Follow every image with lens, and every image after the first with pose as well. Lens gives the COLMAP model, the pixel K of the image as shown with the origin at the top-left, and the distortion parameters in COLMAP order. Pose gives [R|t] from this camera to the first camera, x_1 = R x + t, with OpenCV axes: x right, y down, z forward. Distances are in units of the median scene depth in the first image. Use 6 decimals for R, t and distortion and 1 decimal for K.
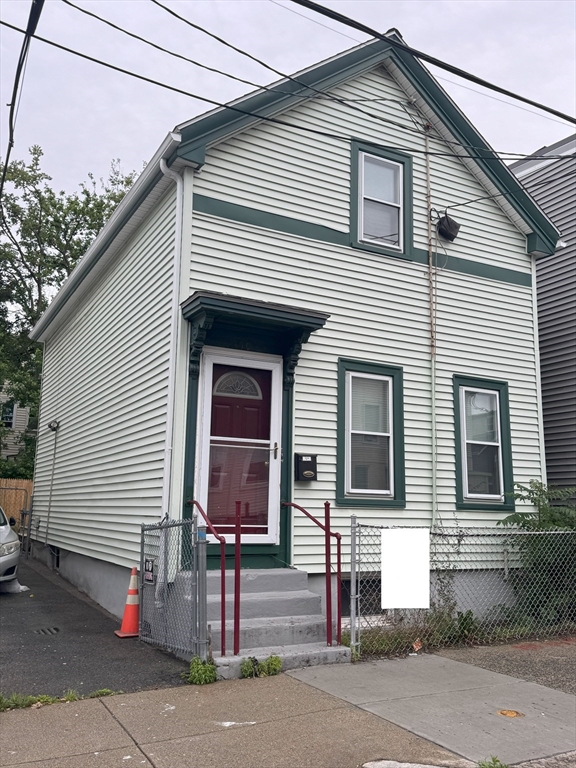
lens RADIAL K [[687.6, 0, 280.5], [0, 687.6, 383.2], [0, 0, 1]] dist [0.069444, -0.033837]
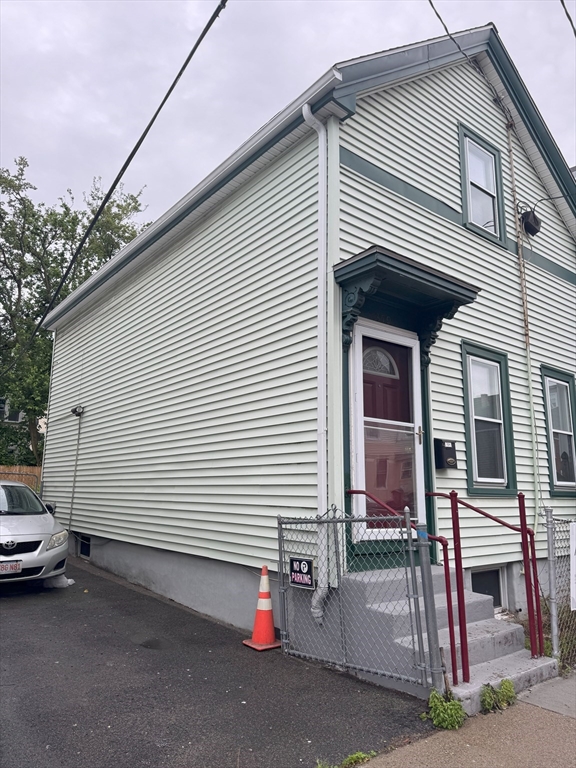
lens RADIAL K [[542.2, 0, 274.1], [0, 542.2, 384.9], [0, 0, 1]] dist [0.051442, -0.039109]
pose [[0.985832, 0.030742, 0.164893, -0.284679], [-0.028824, 0.999486, -0.014013, 0.042455], [-0.165240, 0.009062, 0.986212, 0.286528]]
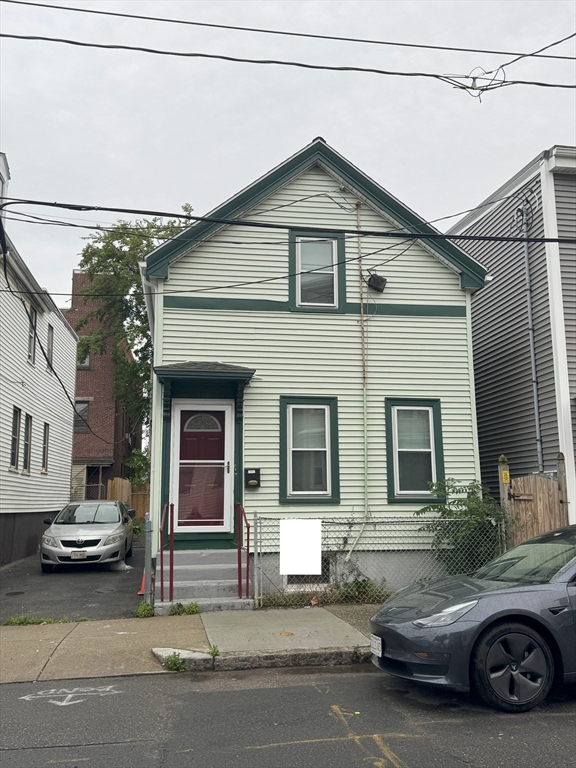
lens RADIAL K [[720.2, 0, 289.2], [0, 720.2, 377.3], [0, 0, 1]] dist [0.080749, 0.000000]
pose [[0.942918, -0.083460, -0.322397, 0.547251], [0.085966, 0.996277, -0.006483, -0.060816], [0.321738, -0.021602, 0.946582, -0.337945]]
